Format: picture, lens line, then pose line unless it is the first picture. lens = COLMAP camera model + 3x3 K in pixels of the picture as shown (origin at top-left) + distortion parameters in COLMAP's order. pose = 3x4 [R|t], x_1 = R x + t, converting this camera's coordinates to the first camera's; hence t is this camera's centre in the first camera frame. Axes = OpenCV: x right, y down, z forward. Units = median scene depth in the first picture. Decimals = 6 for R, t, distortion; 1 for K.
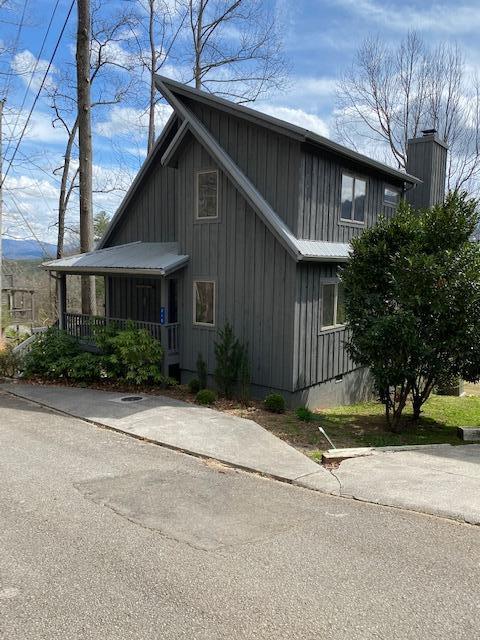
lens RADIAL K [[486.5, 0, 238.6], [0, 486.5, 320.4], [0, 0, 1]] dist [0.000396, -0.010556]
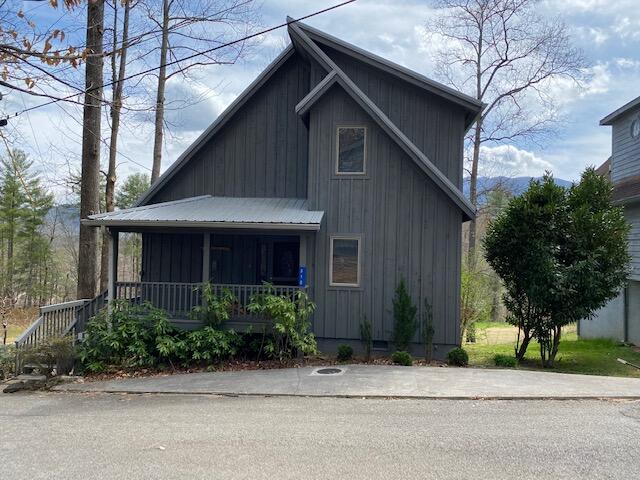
lens RADIAL K [[486.5, 0, 340.9], [0, 486.5, 242.5], [0, 0, 1]] dist [0.000396, -0.010556]
pose [[0.848569, 0.015703, 0.528851, -0.565818], [0.046350, 0.993510, -0.103871, 0.023015], [-0.527050, 0.112654, 0.842334, 0.209320]]
